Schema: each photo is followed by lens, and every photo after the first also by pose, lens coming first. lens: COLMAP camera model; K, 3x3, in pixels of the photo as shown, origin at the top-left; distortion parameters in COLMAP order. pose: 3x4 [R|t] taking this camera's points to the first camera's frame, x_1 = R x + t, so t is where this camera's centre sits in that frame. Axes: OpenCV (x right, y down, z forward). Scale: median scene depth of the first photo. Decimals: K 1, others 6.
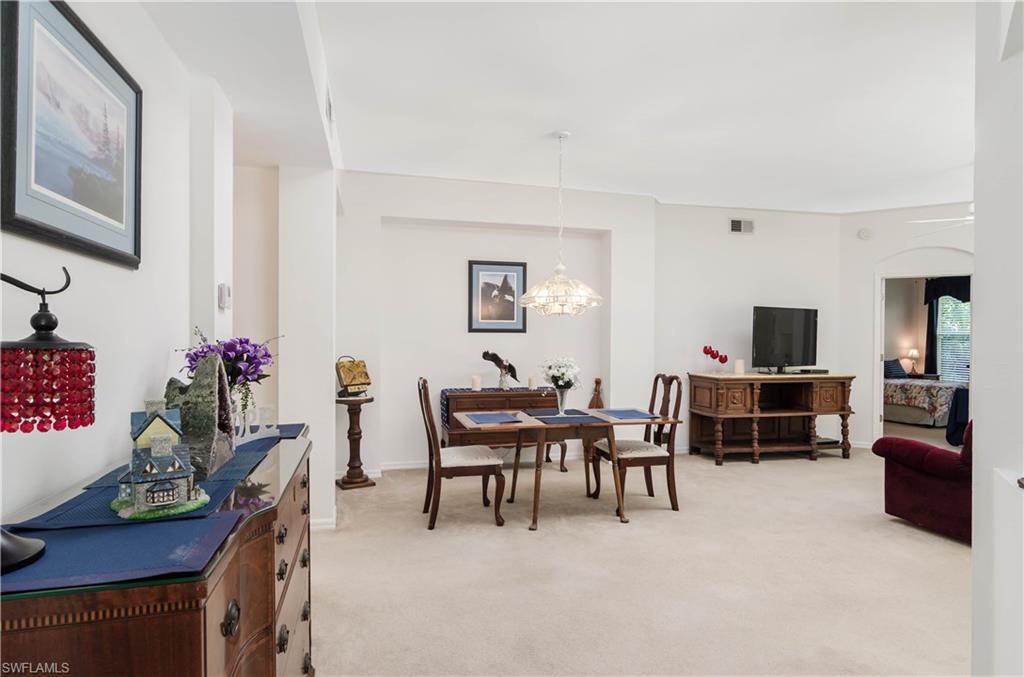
lens RADIAL K [[563.3, 0, 508.2], [0, 563.3, 343.9], [0, 0, 1]] dist [-0.001850, -0.000091]
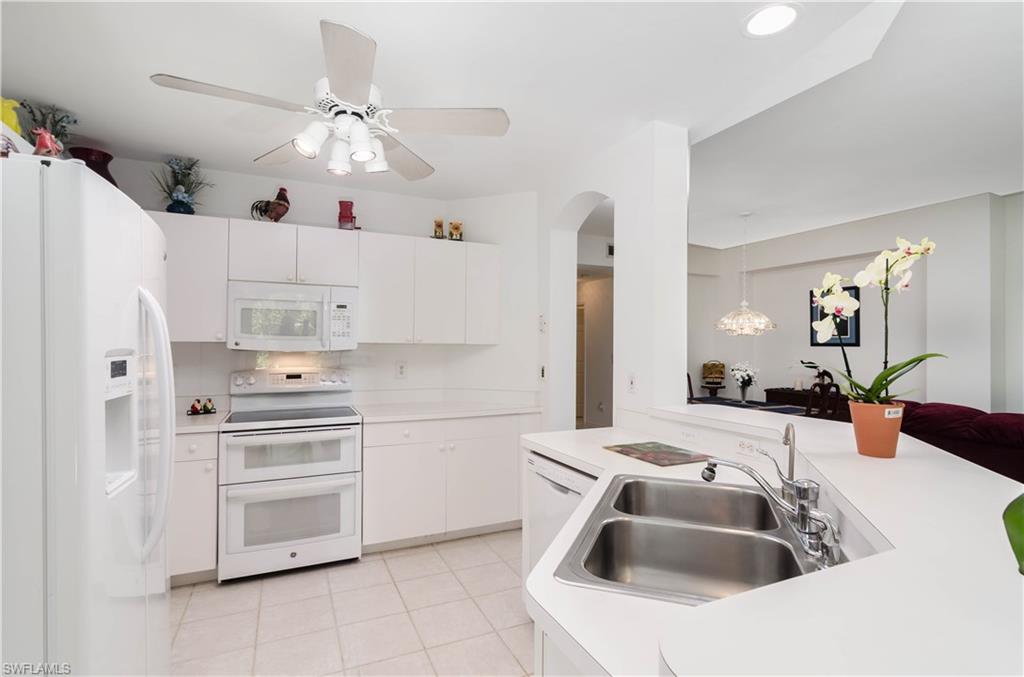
lens RADIAL K [[484.6, 0, 516.4], [0, 484.6, 337.0], [0, 0, 1]] dist [-0.003590, -0.000847]
pose [[0.190262, -0.019049, -0.981549, 0.882202], [-0.013245, 0.999671, -0.021968, -0.008012], [0.981644, 0.017180, 0.189947, 0.128013]]
